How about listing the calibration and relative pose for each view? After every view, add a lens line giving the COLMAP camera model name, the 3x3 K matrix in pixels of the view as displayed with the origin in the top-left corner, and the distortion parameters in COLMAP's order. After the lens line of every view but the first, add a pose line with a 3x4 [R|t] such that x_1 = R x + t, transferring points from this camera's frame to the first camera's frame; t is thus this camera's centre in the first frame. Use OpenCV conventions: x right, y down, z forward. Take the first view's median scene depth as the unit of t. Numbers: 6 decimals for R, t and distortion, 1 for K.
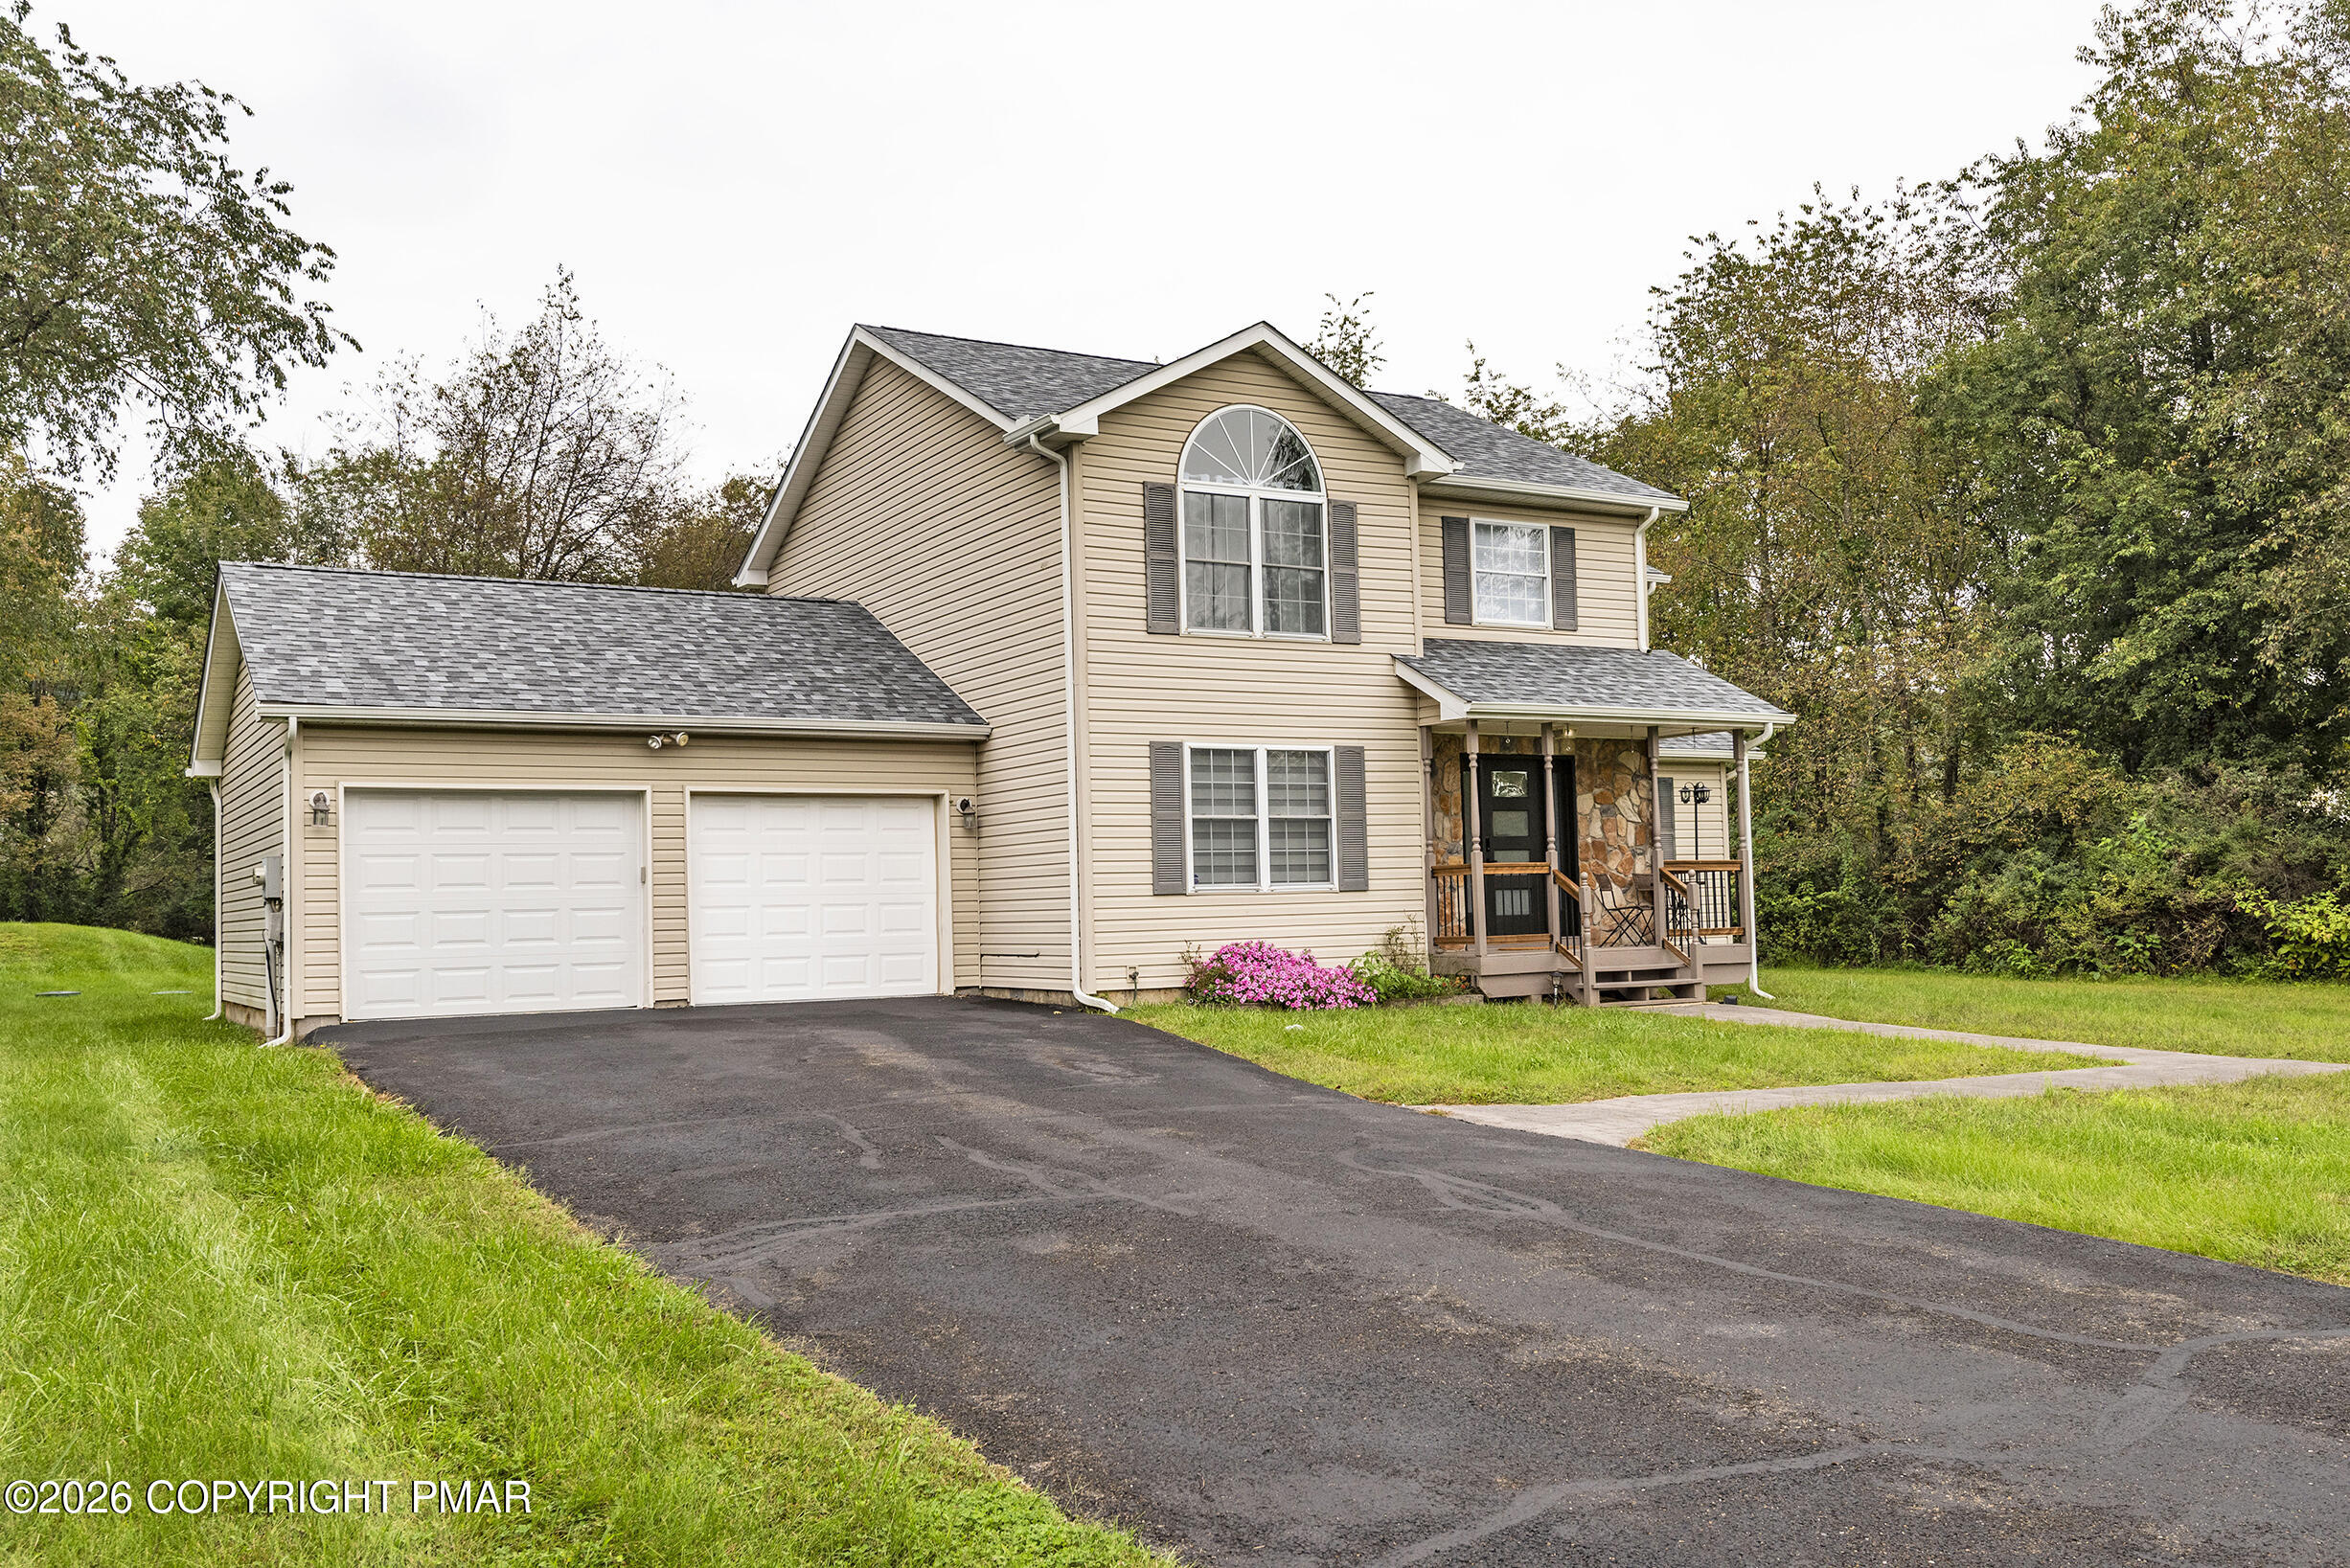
lens RADIAL K [[1998.7, 0, 1177.3], [0, 1998.7, 784.1], [0, 0, 1]] dist [0.011250, -0.007491]
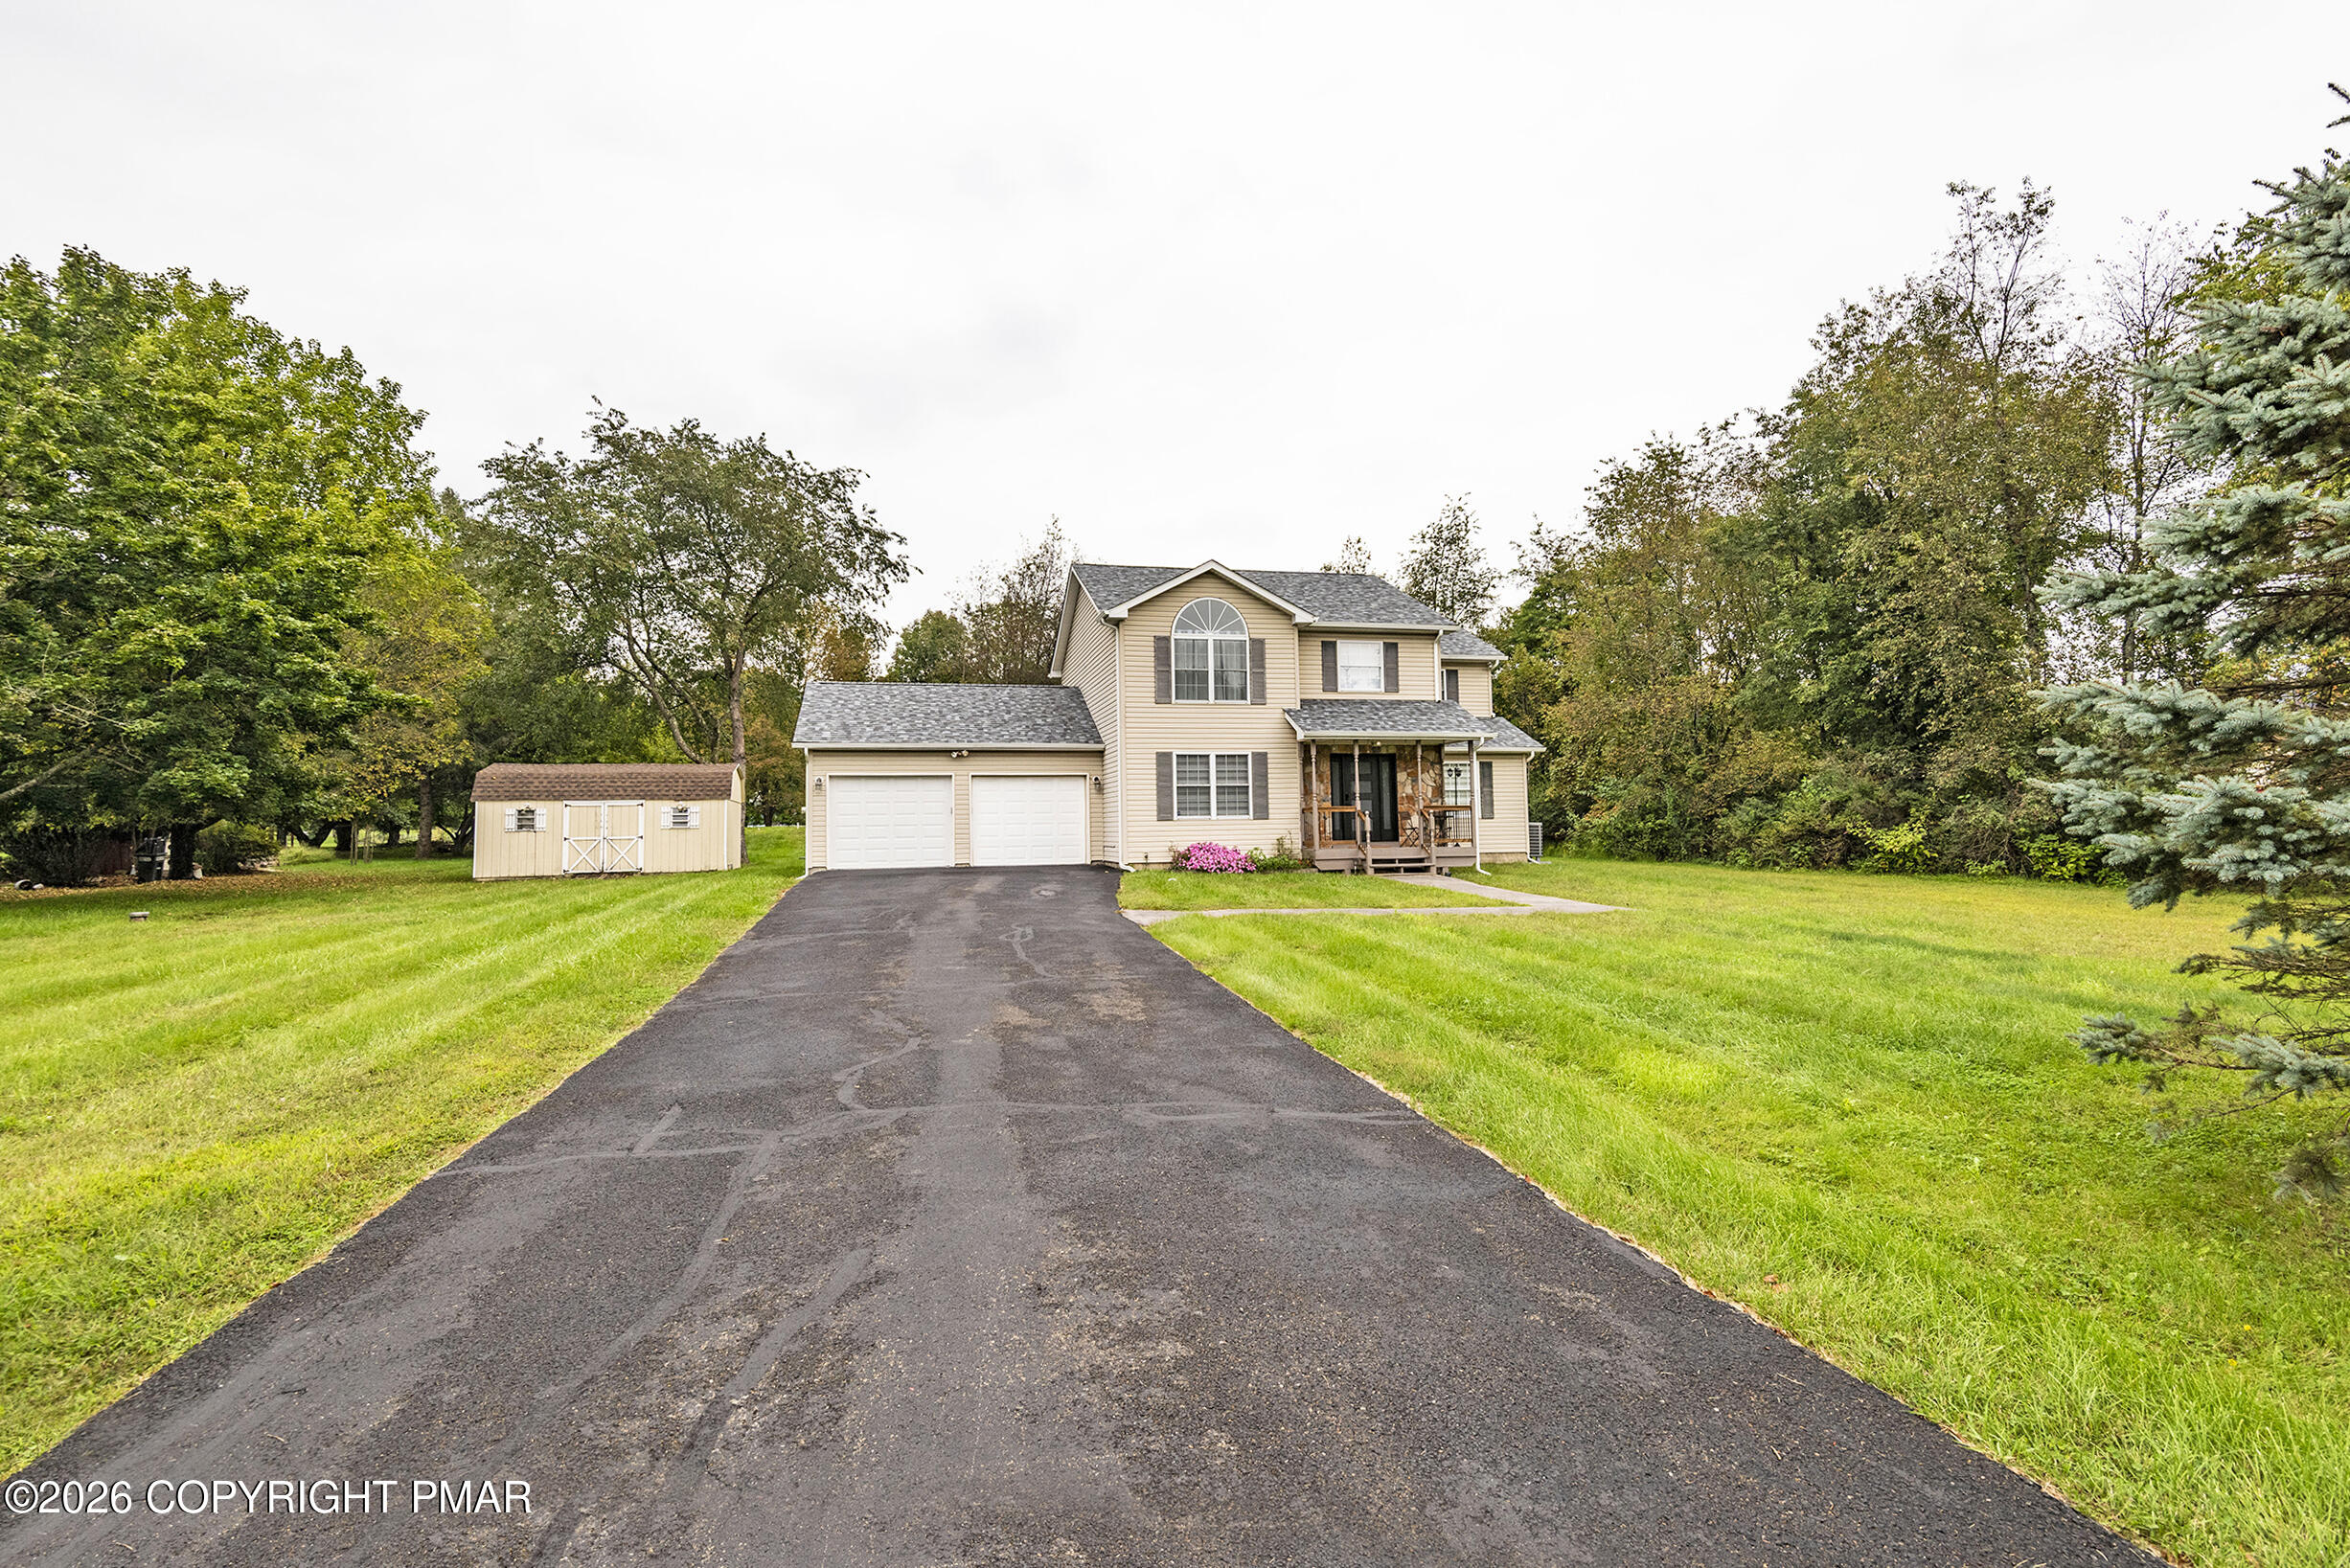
lens RADIAL K [[1109.8, 0, 1164.0], [0, 1109.8, 718.3], [0, 0, 1]] dist [0.032535, -0.000087]
pose [[0.956873, -0.019109, -0.289879, 0.320520], [0.010140, 0.999423, -0.032410, -0.016639], [0.290331, 0.028073, 0.956514, -0.169568]]
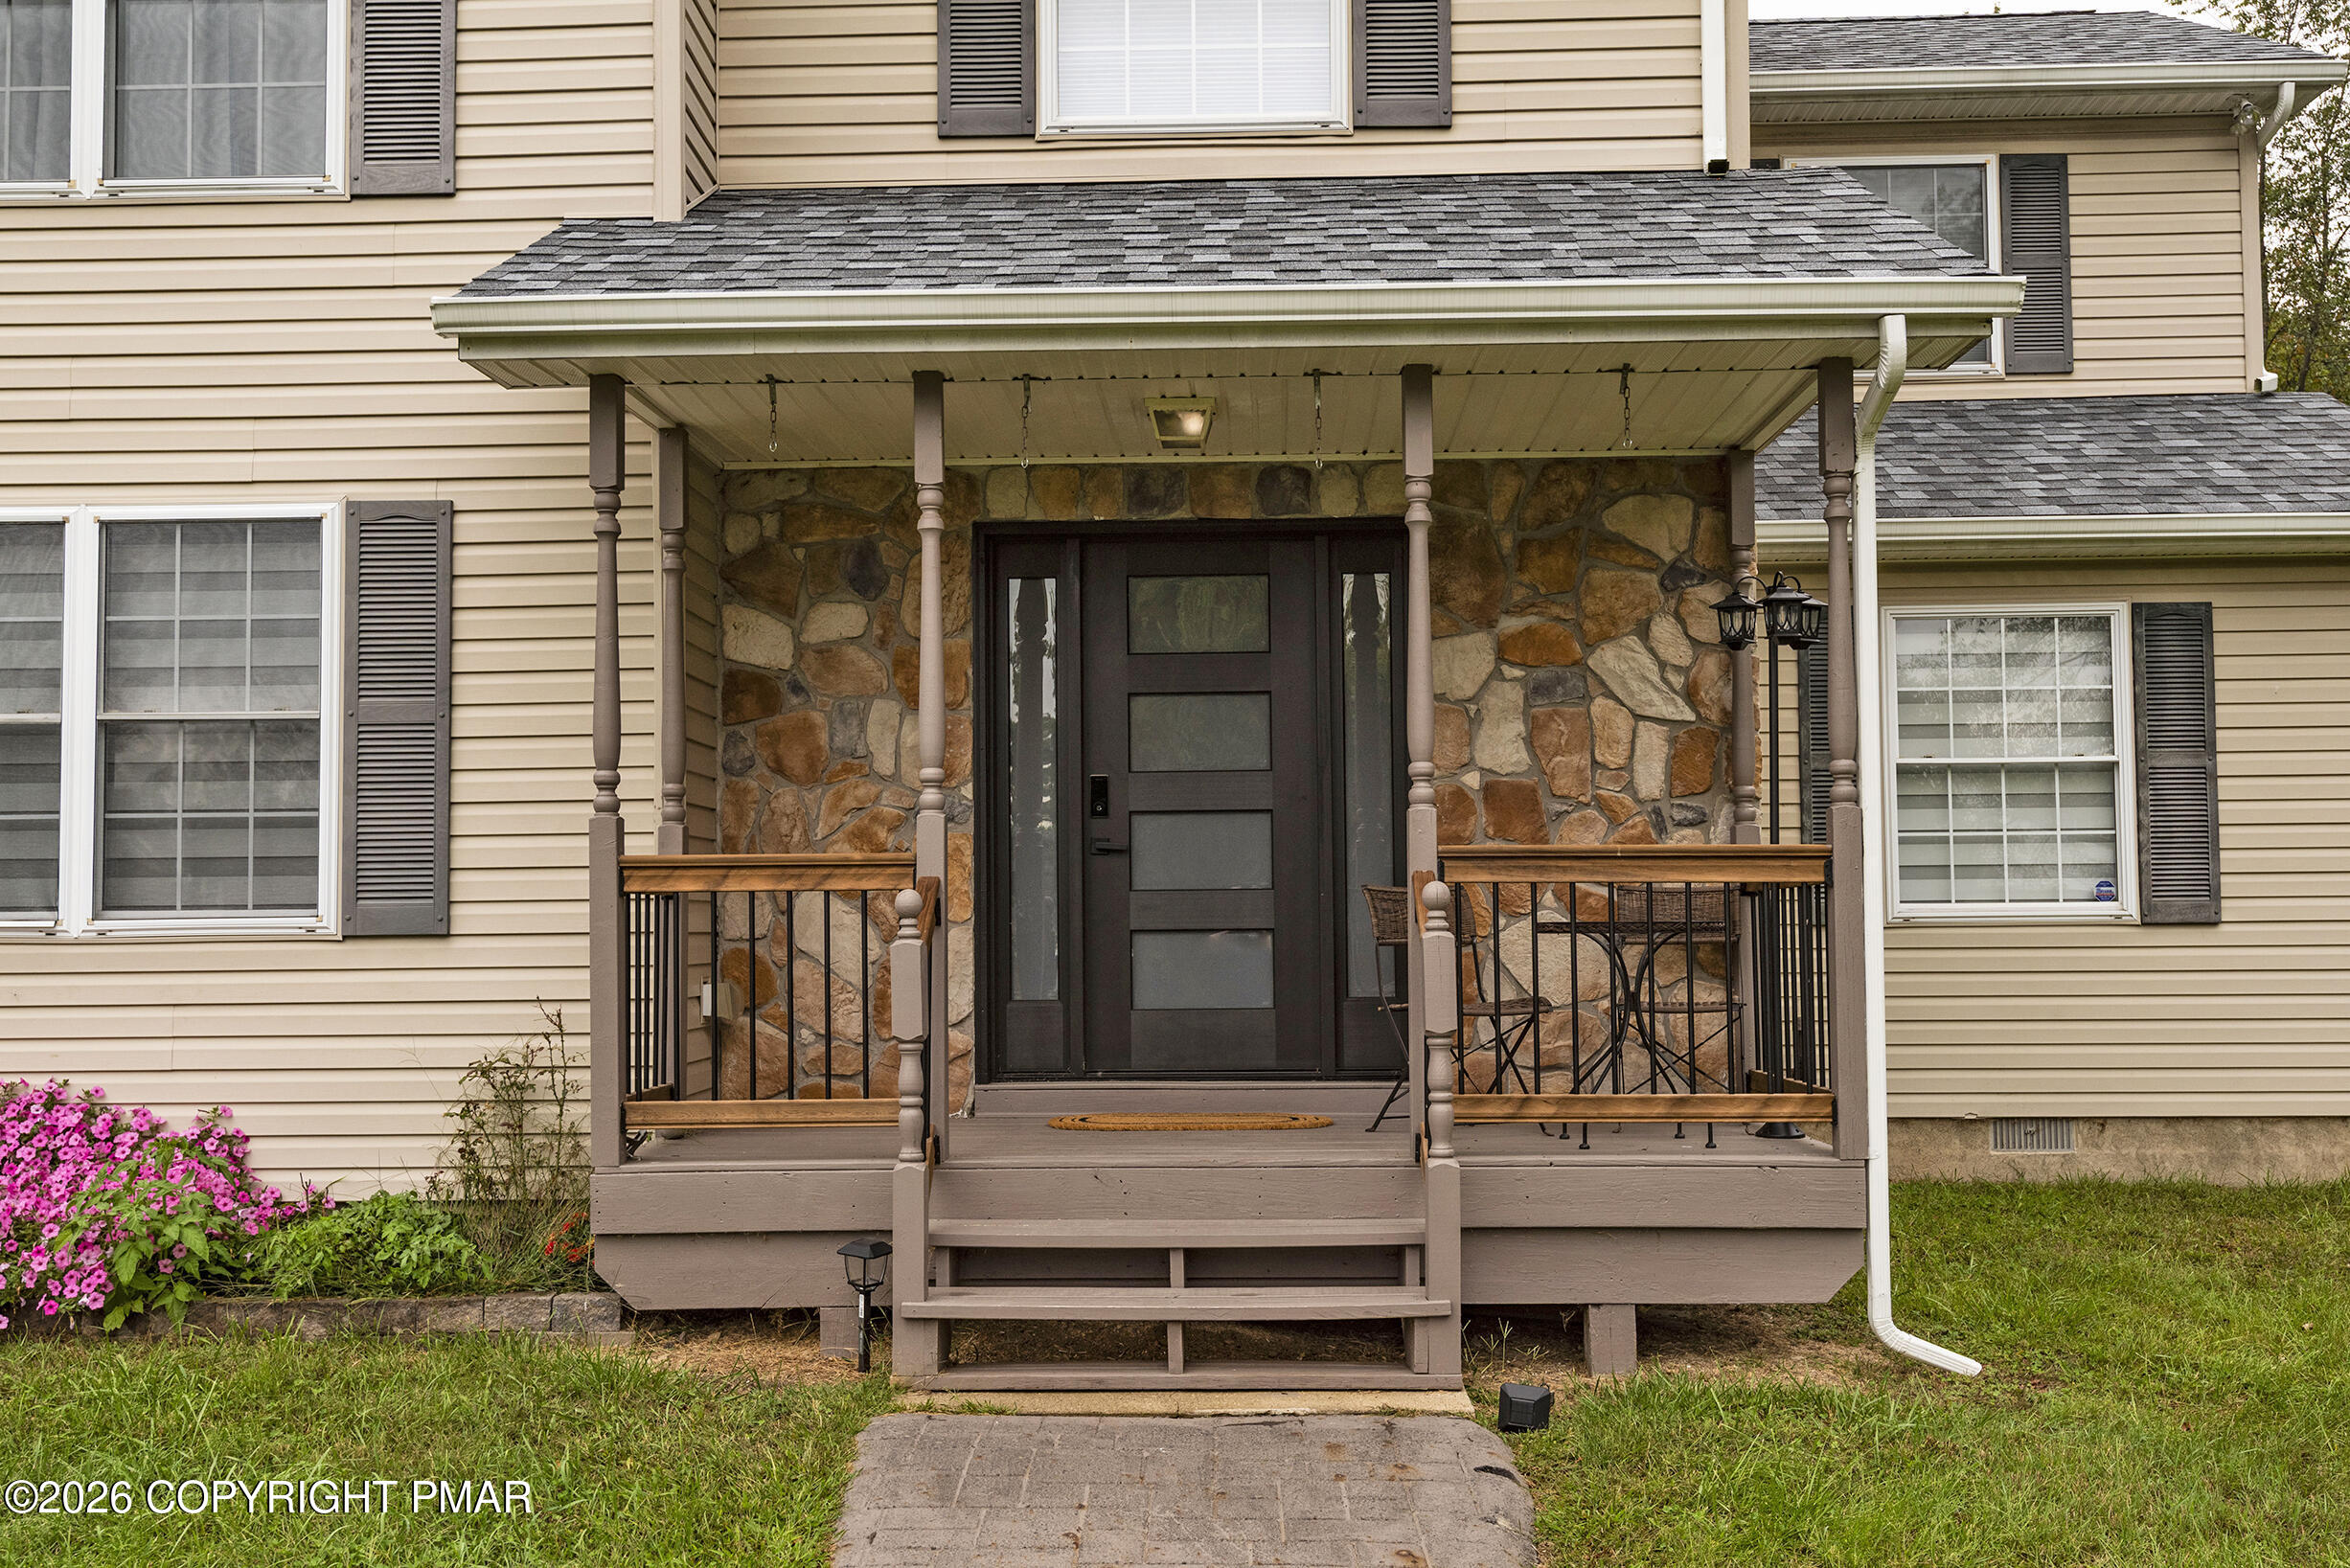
lens RADIAL K [[2260.4, 0, 1172.8], [0, 2260.4, 799.4], [0, 0, 1]] dist [0.045423, -0.010522]
pose [[0.849605, -0.011046, -0.527304, 0.377204], [0.020642, 0.999711, 0.012317, 0.027298], [0.527016, -0.021349, 0.849587, 0.711608]]
